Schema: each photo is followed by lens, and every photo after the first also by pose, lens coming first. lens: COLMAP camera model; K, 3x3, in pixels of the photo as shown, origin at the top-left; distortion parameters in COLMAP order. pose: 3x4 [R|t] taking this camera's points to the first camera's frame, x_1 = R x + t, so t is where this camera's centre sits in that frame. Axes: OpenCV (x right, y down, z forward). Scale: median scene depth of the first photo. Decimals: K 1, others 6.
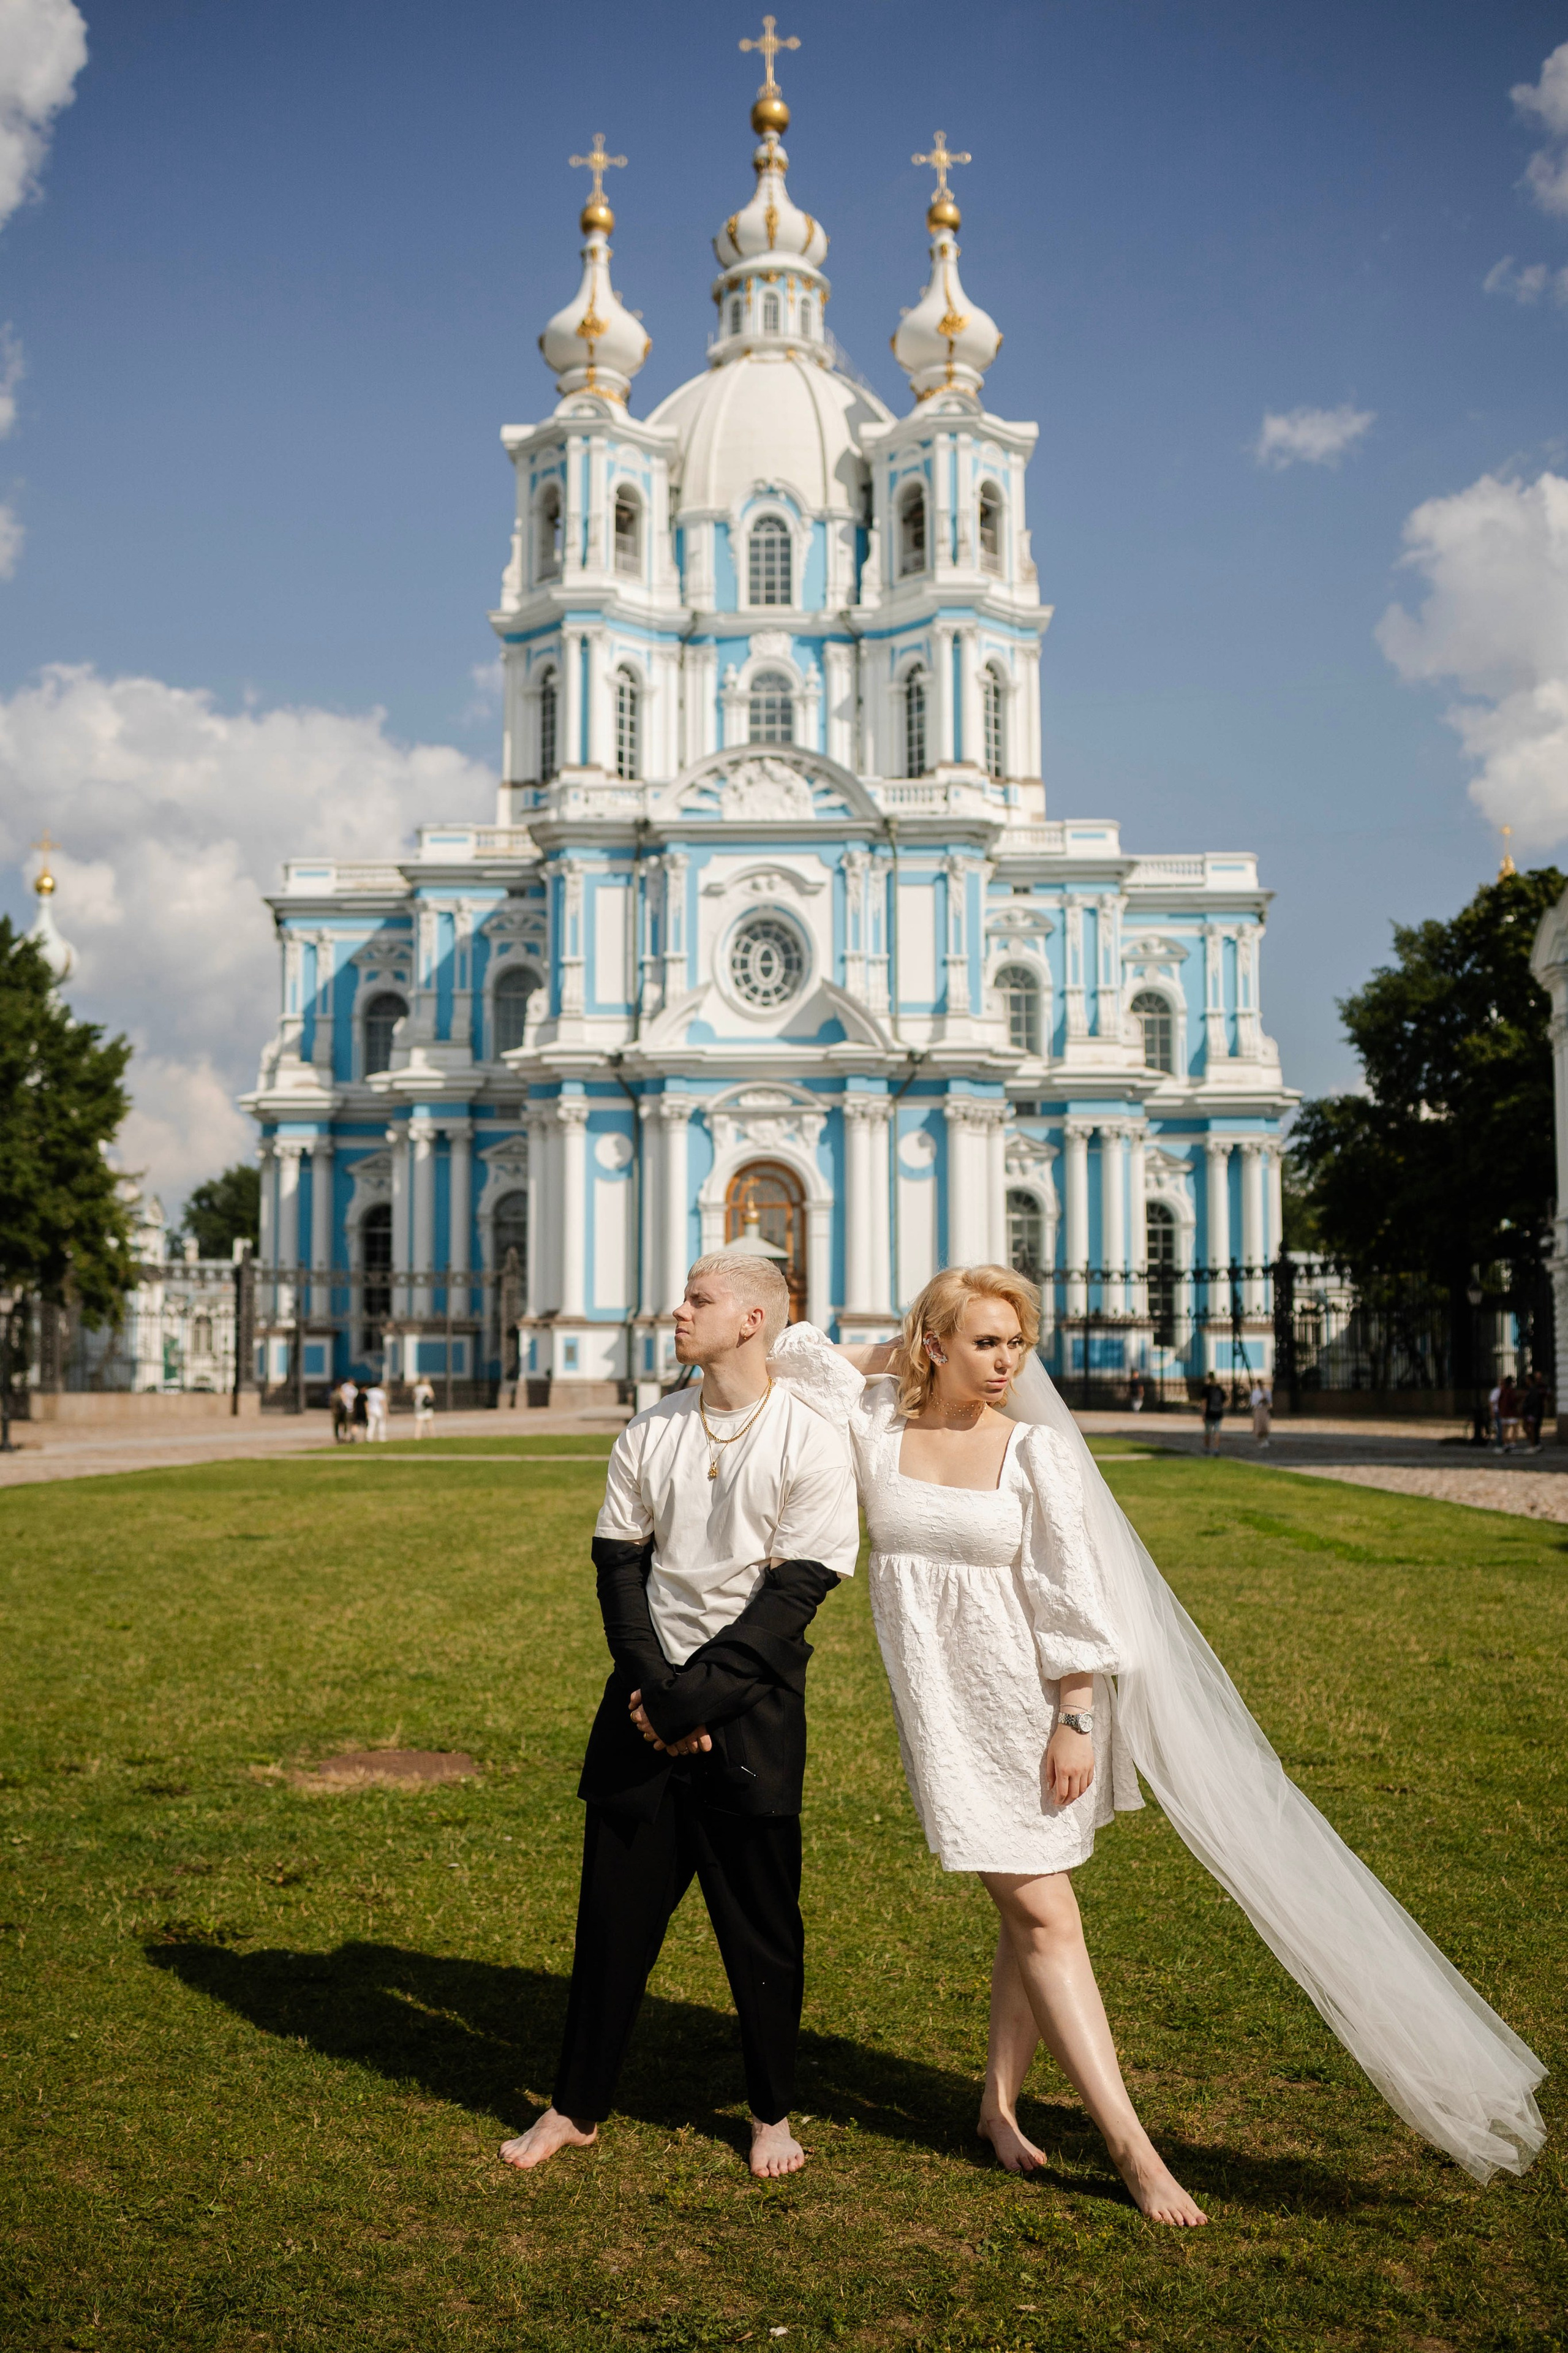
lens RADIAL K [[2485.7, 0, 834.0], [0, 2485.7, 1297.4], [0, 0, 1]] dist [-0.069355, 0.038868]
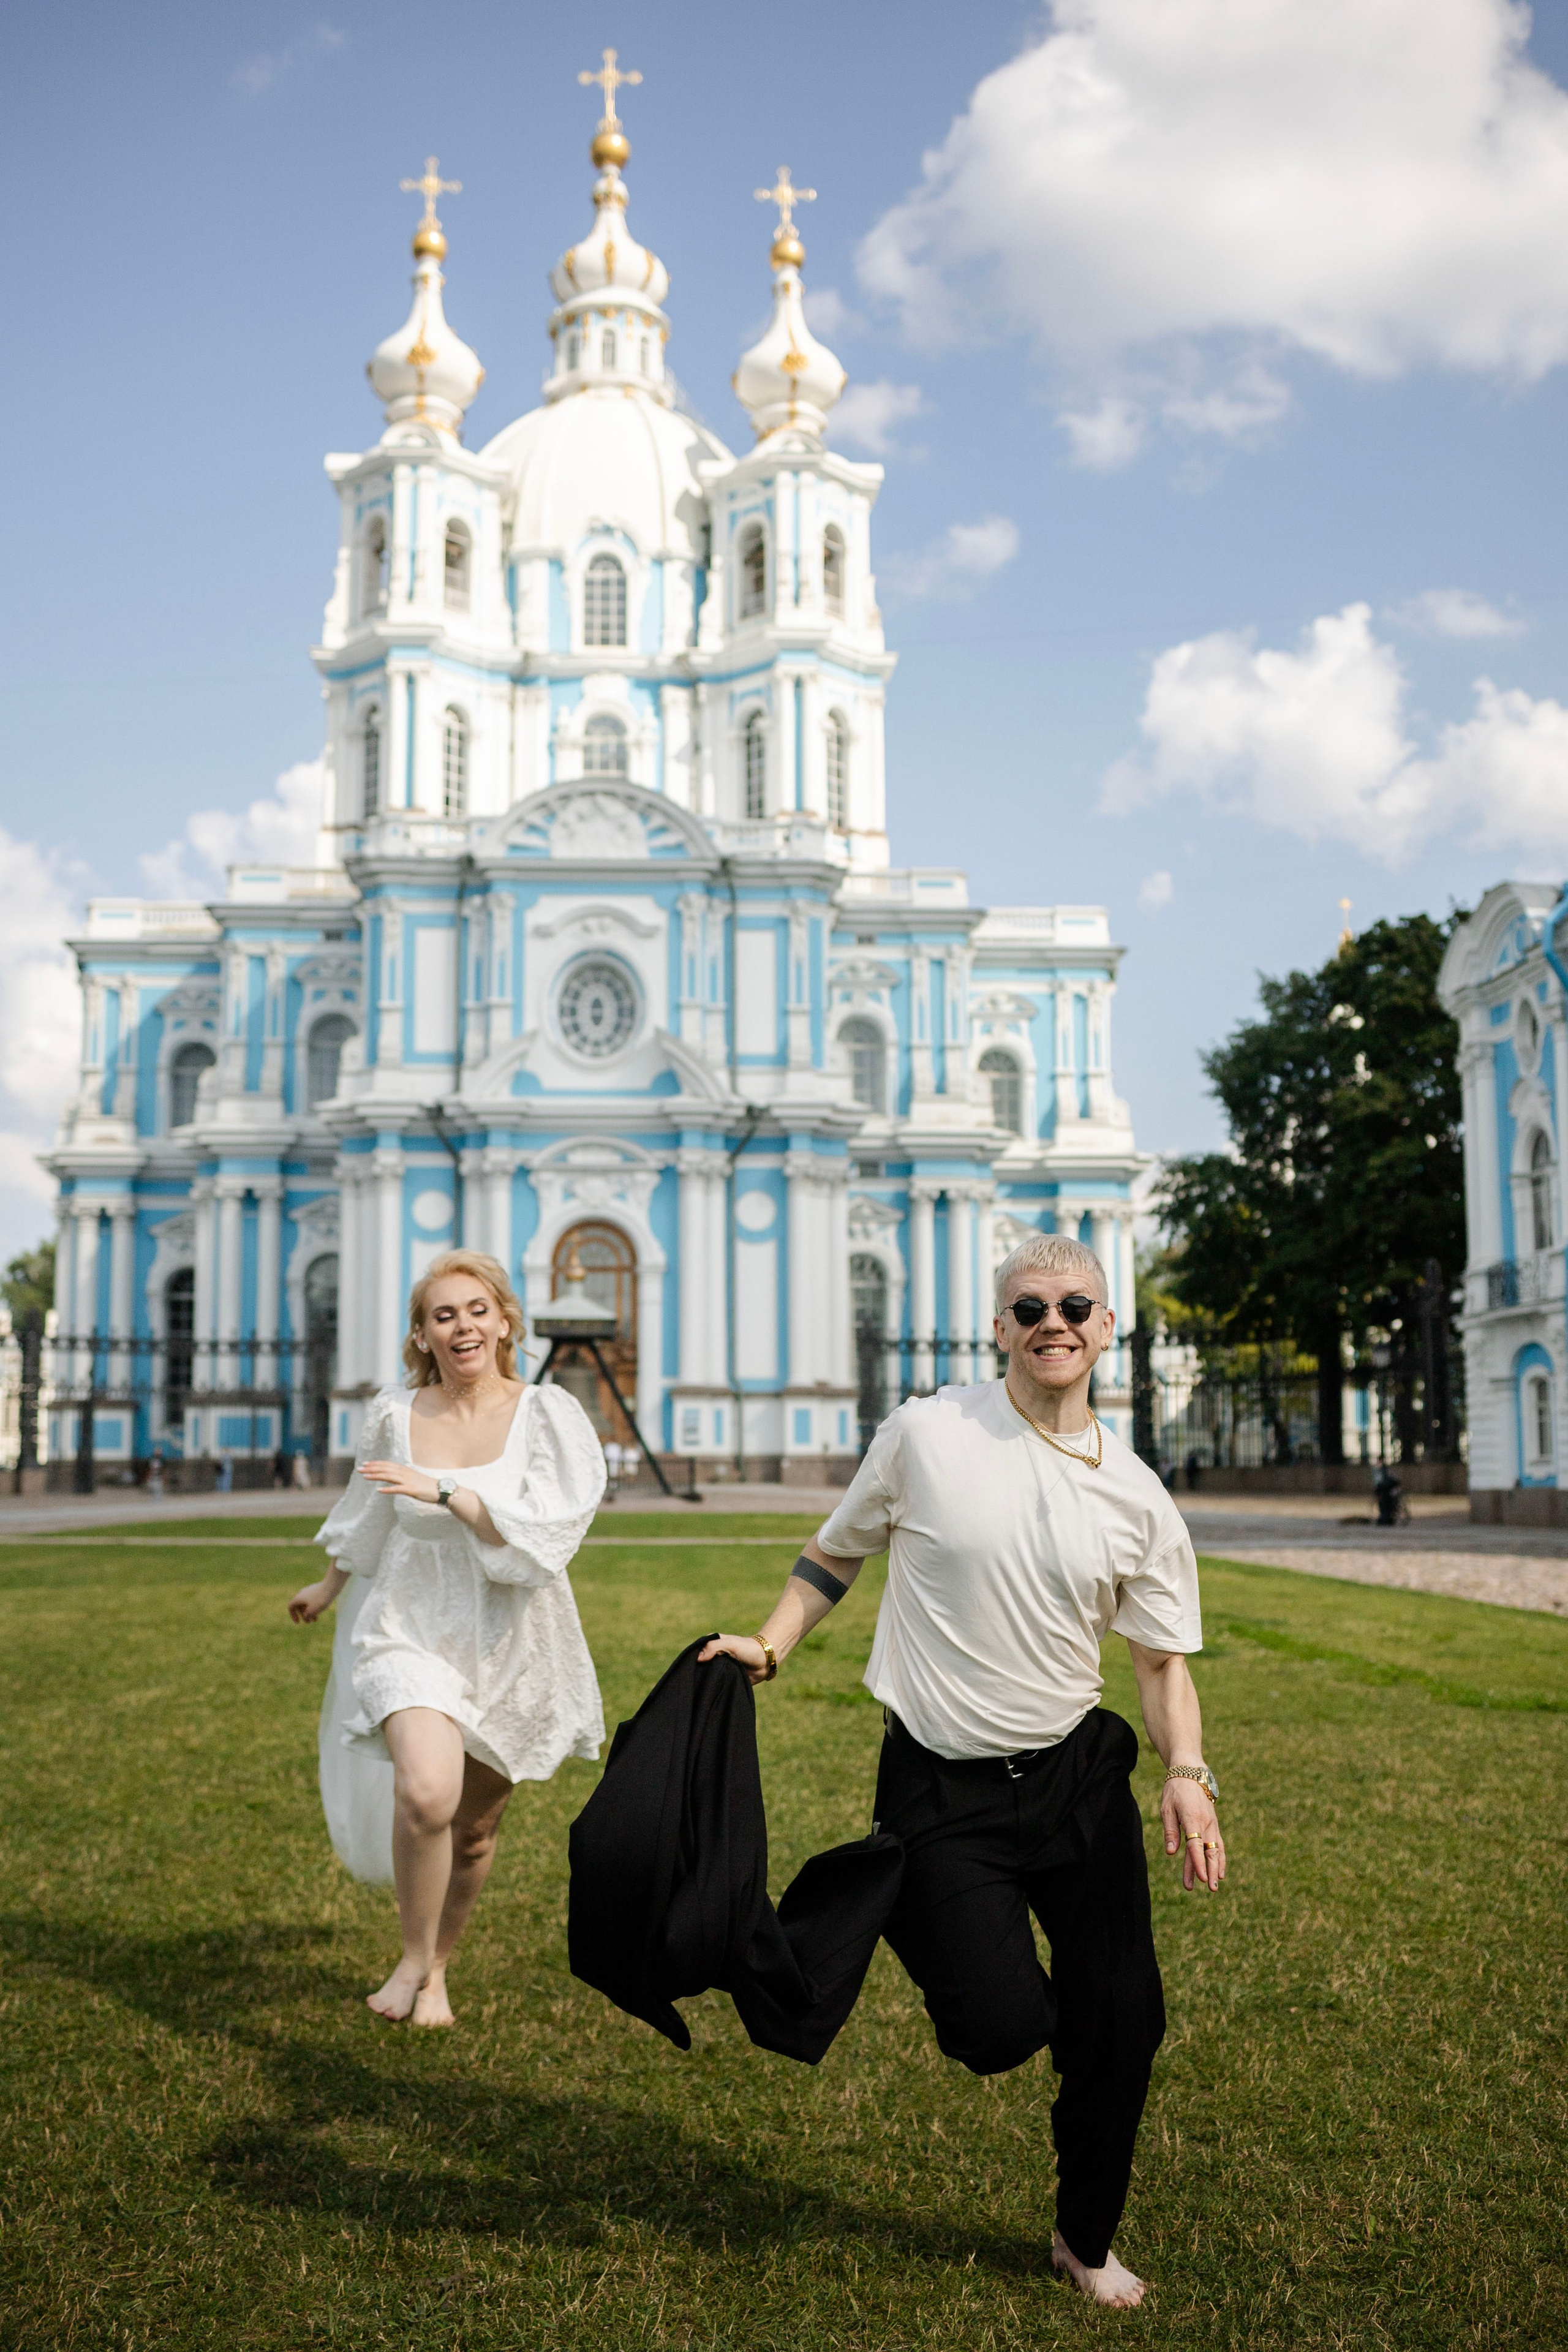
lens RADIAL K [[2369.1, 0, 808.6], [0, 2369.1, 1194.6], [0, 0, 1]] dist [-0.071043, 0.022140]
pose [[0.998304, 0.005959, 0.057908, 0.001439], [-0.001333, 0.996826, -0.079596, 0.005935], [-0.058198, 0.079384, 0.995144, 0.100905]]
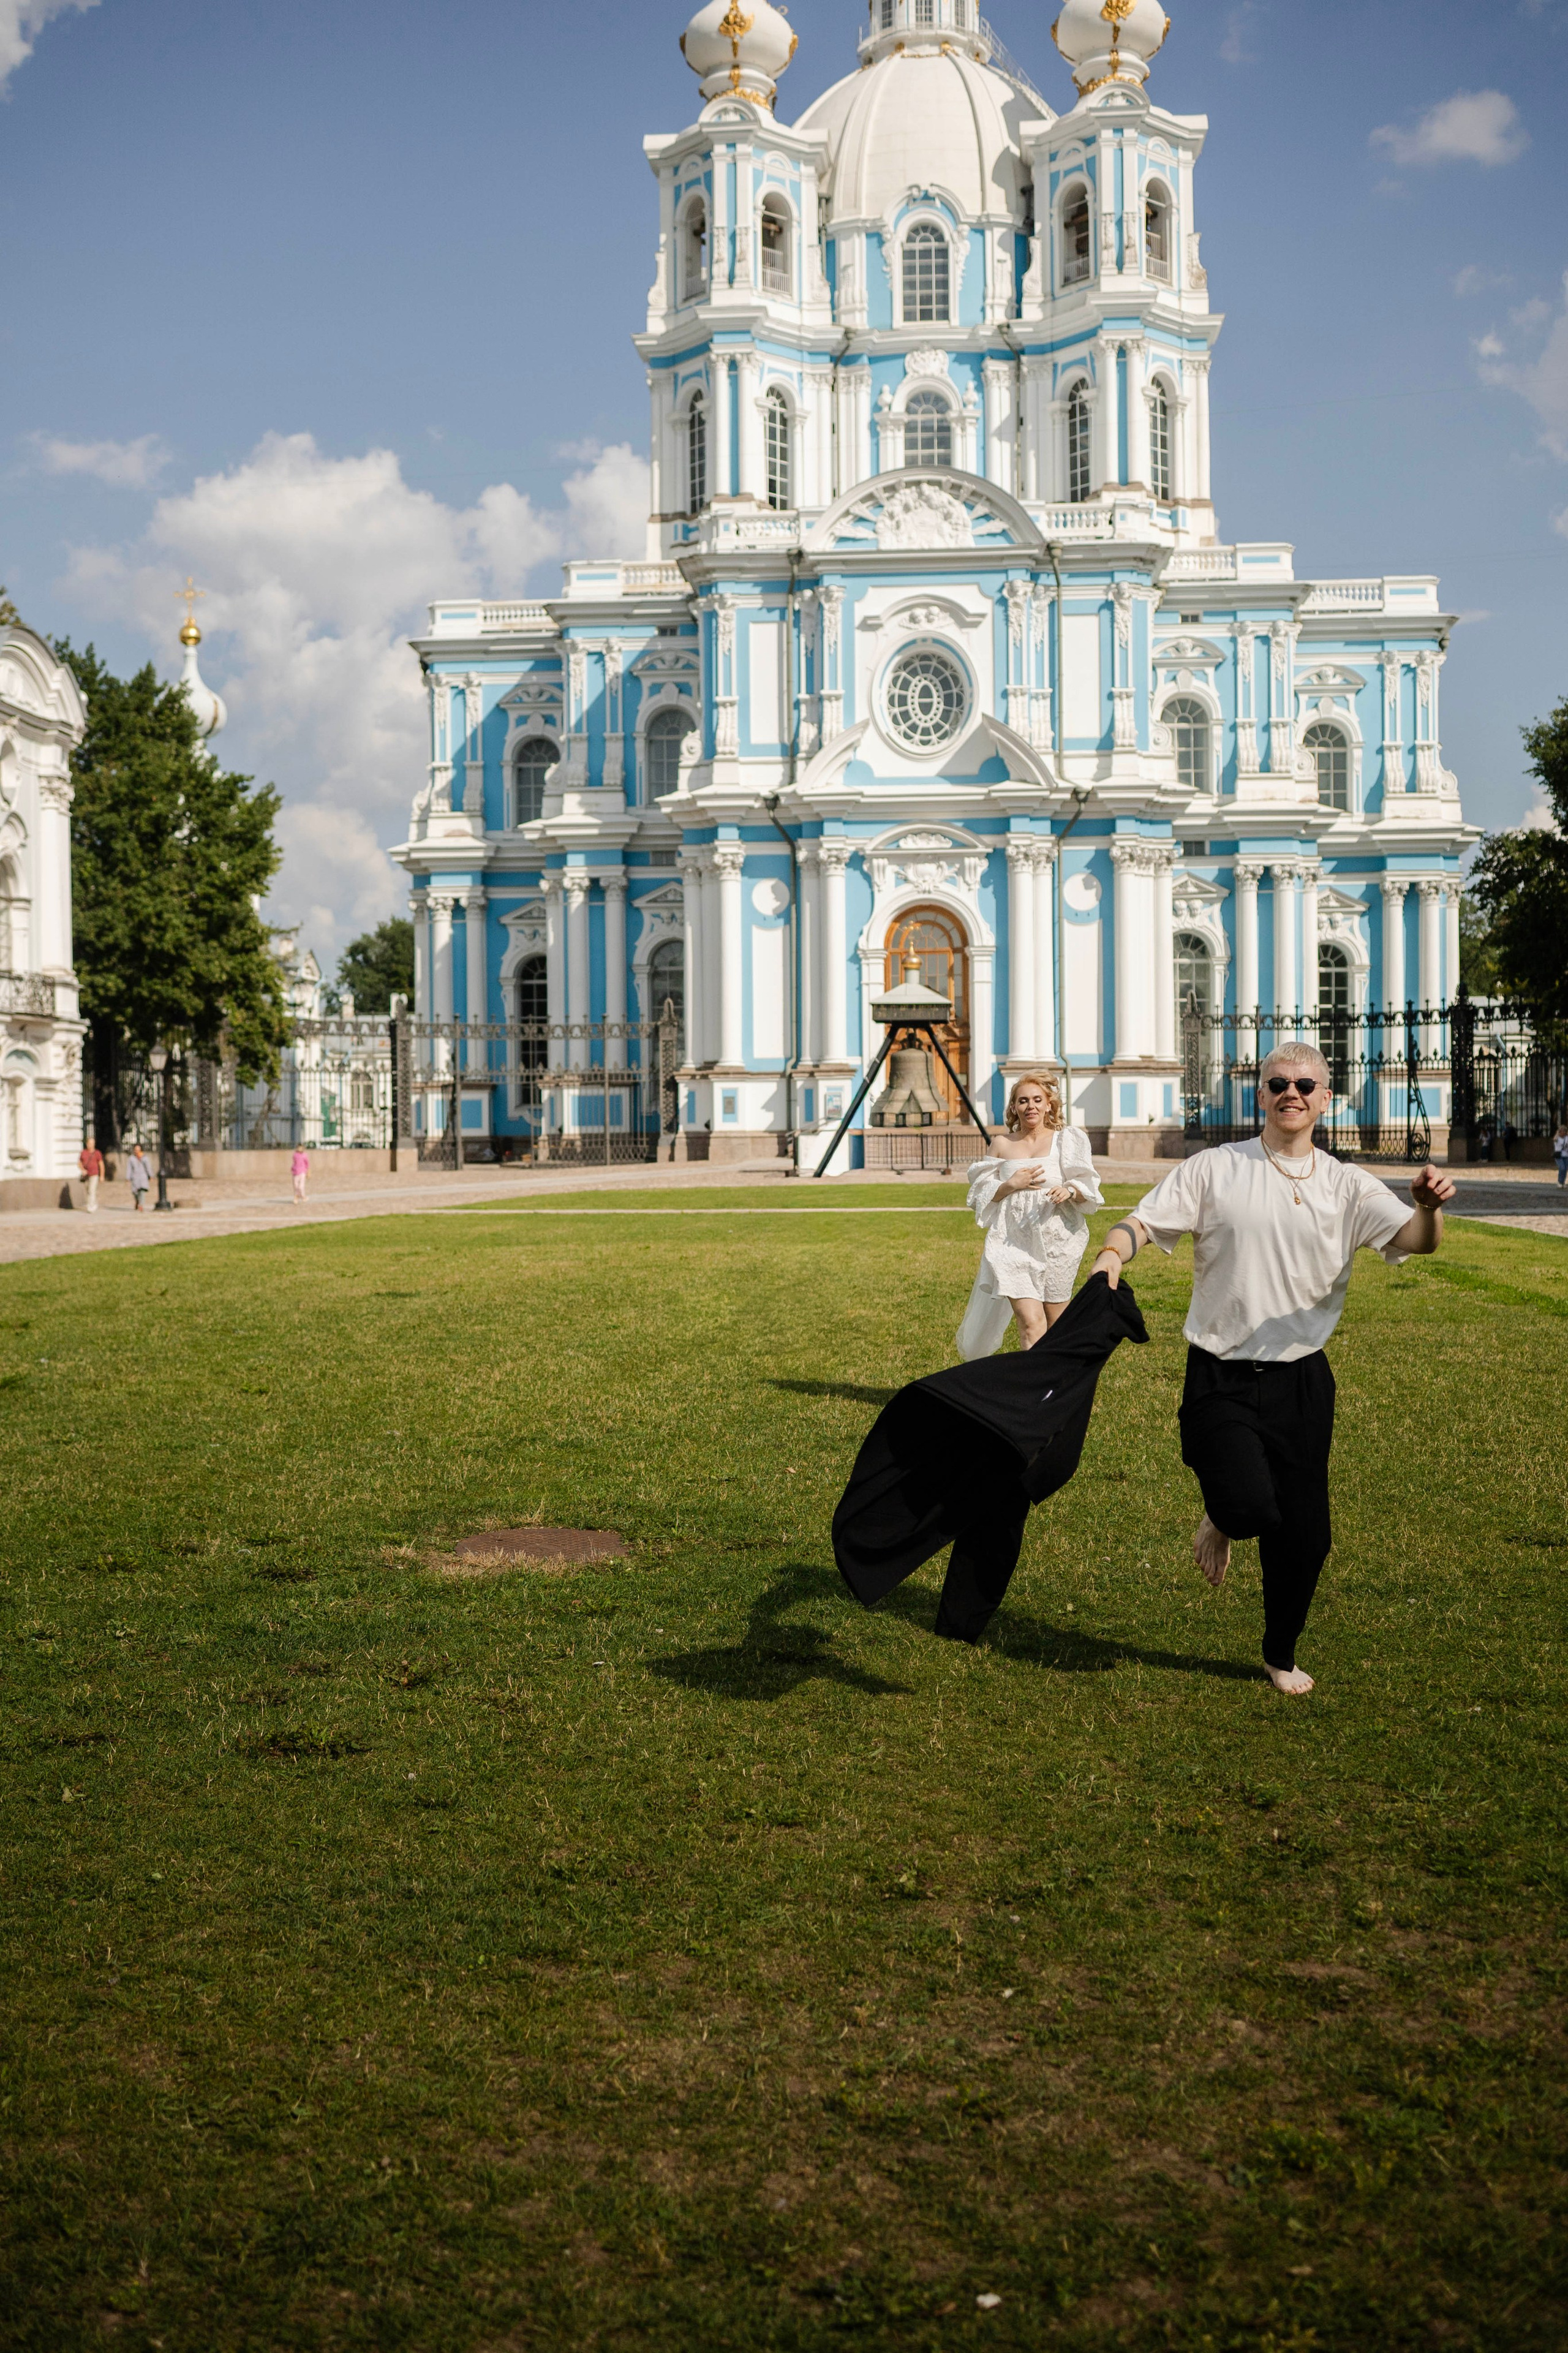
lens RADIAL K [[2485.7, 0, 834.0], [0, 2485.7, 1297.4], [0, 0, 1]] dist [-0.069355, 0.038868]
pose [[0.997911, -0.003507, -0.064514, -0.001338], [0.009893, 0.995045, 0.098932, 0.001295], [0.063848, -0.099364, 0.993001, 0.016250]]
